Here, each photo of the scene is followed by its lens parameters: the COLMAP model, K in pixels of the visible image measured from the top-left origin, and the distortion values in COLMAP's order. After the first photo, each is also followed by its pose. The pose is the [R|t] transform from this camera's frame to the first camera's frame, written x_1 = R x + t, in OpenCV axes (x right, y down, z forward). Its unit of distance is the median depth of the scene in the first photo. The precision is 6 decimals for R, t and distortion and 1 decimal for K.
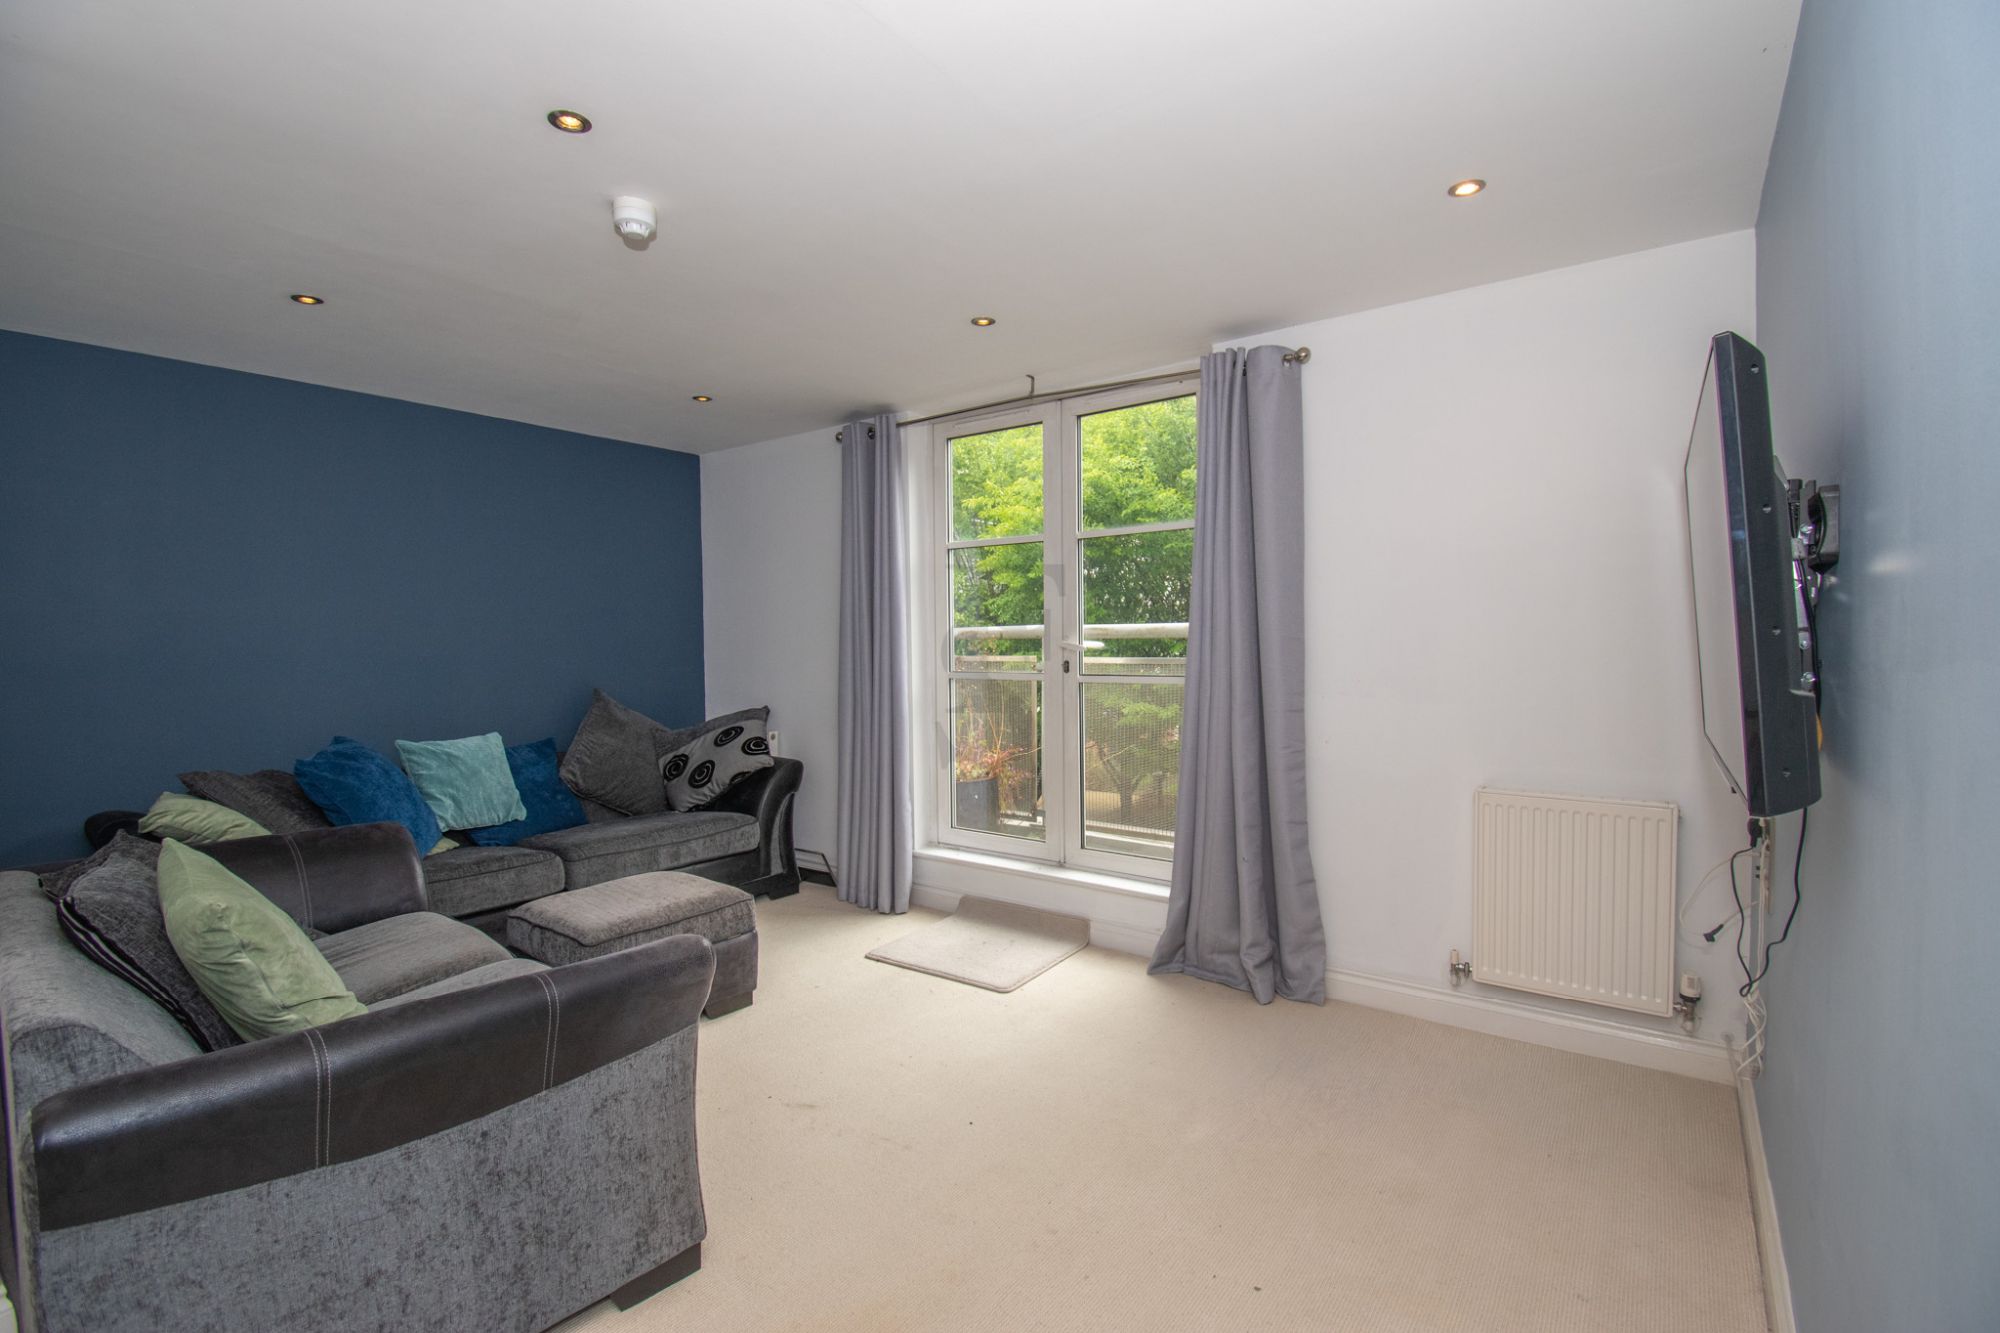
lens RADIAL K [[905.1, 0, 1017.9], [0, 905.1, 657.7], [0, 0, 1]] dist [-0.001271, -0.000290]
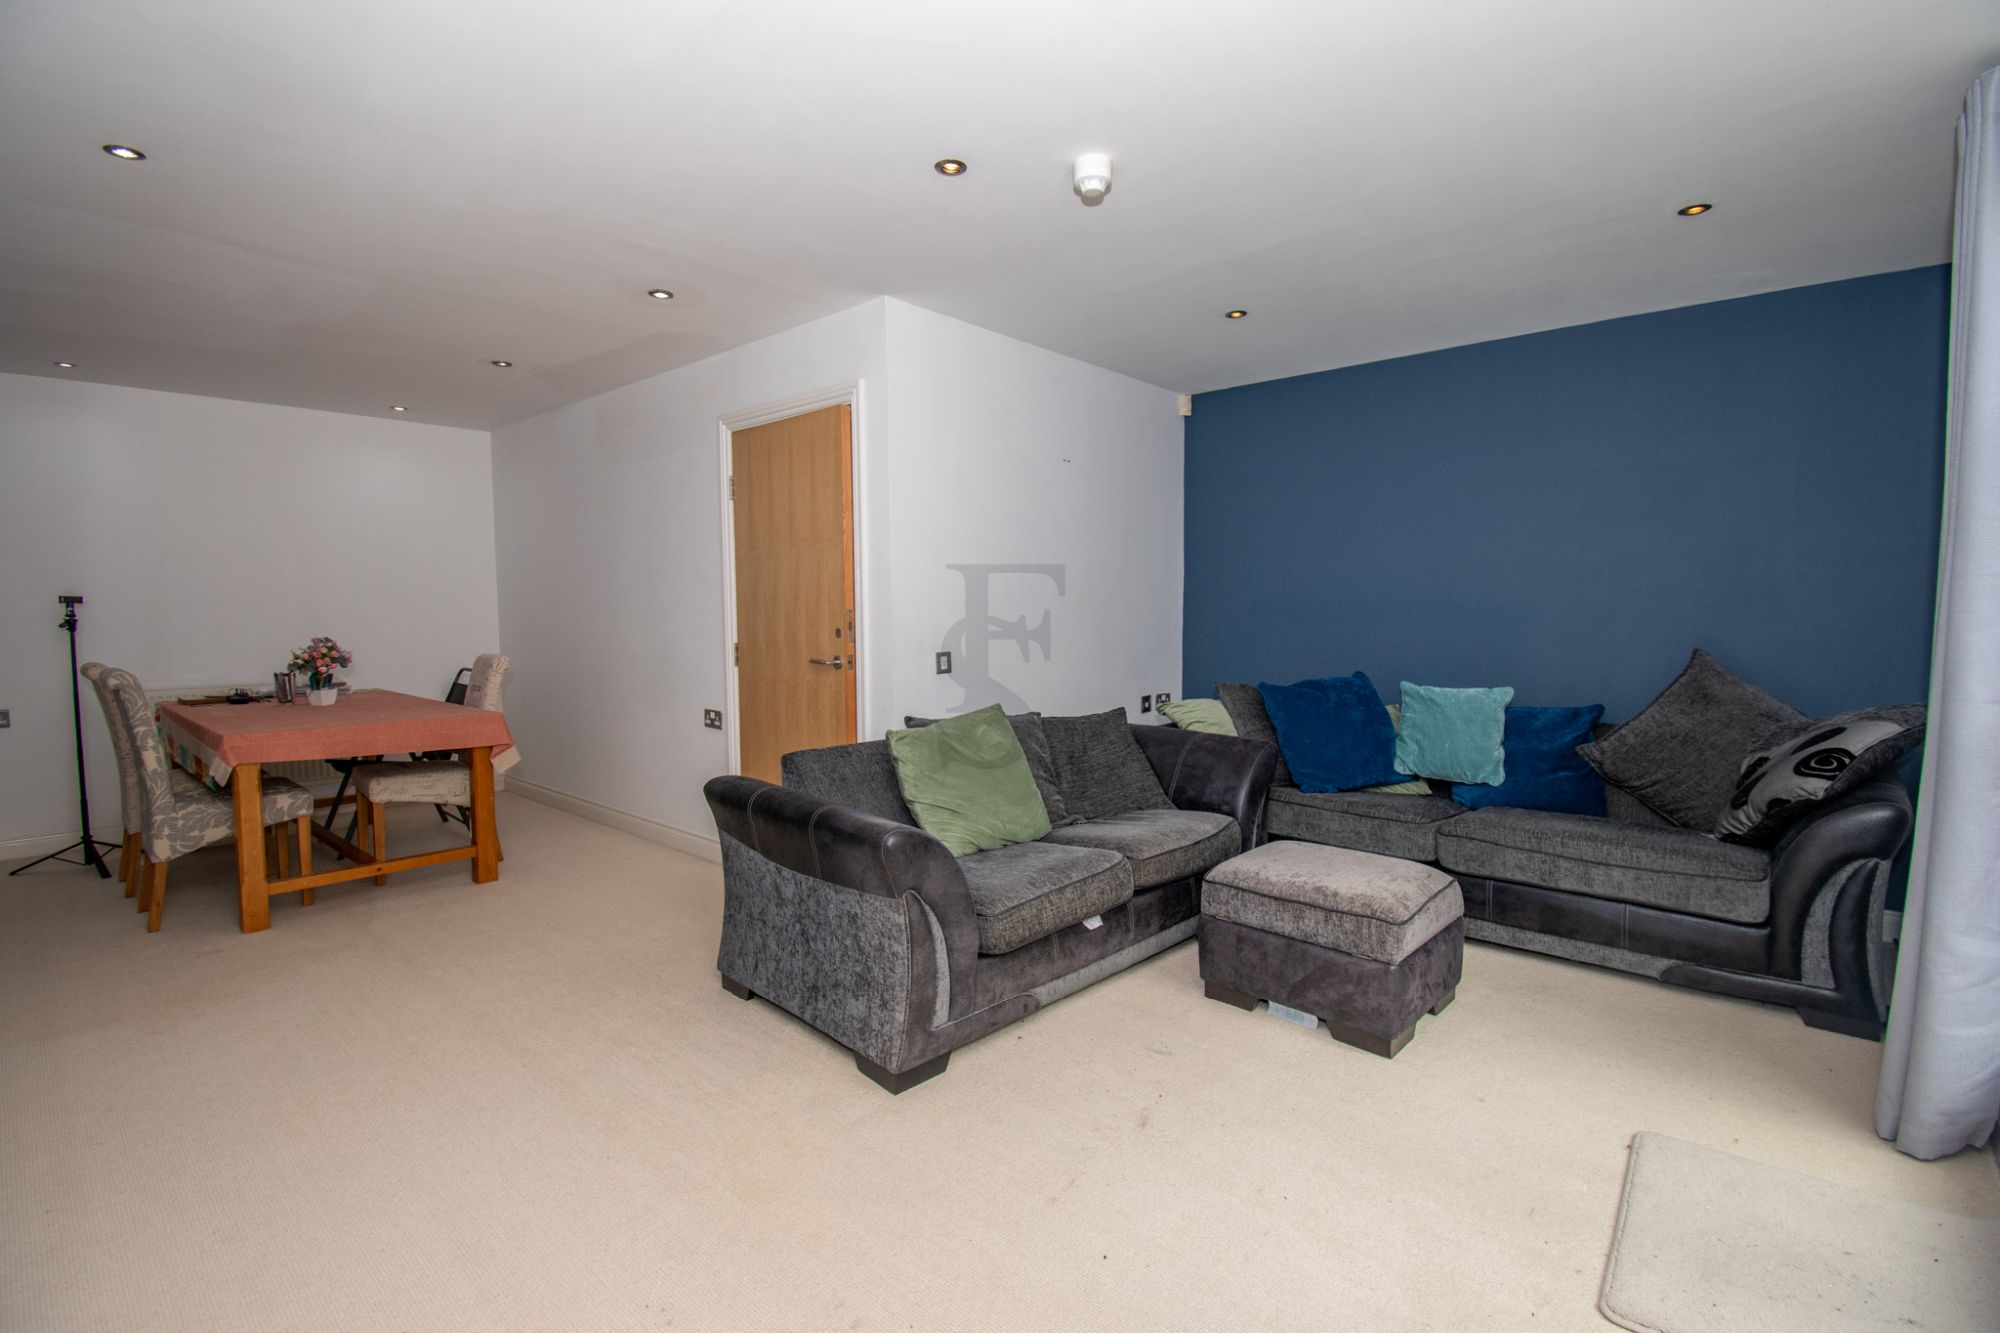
lens RADIAL K [[905.1, 0, 1017.9], [0, 905.1, 657.7], [0, 0, 1]] dist [-0.001271, -0.000290]
pose [[-0.102809, 0.069955, -0.992238, 0.394310], [-0.012544, 0.997353, 0.071615, -0.007293], [0.994622, 0.019810, -0.101660, 0.617492]]
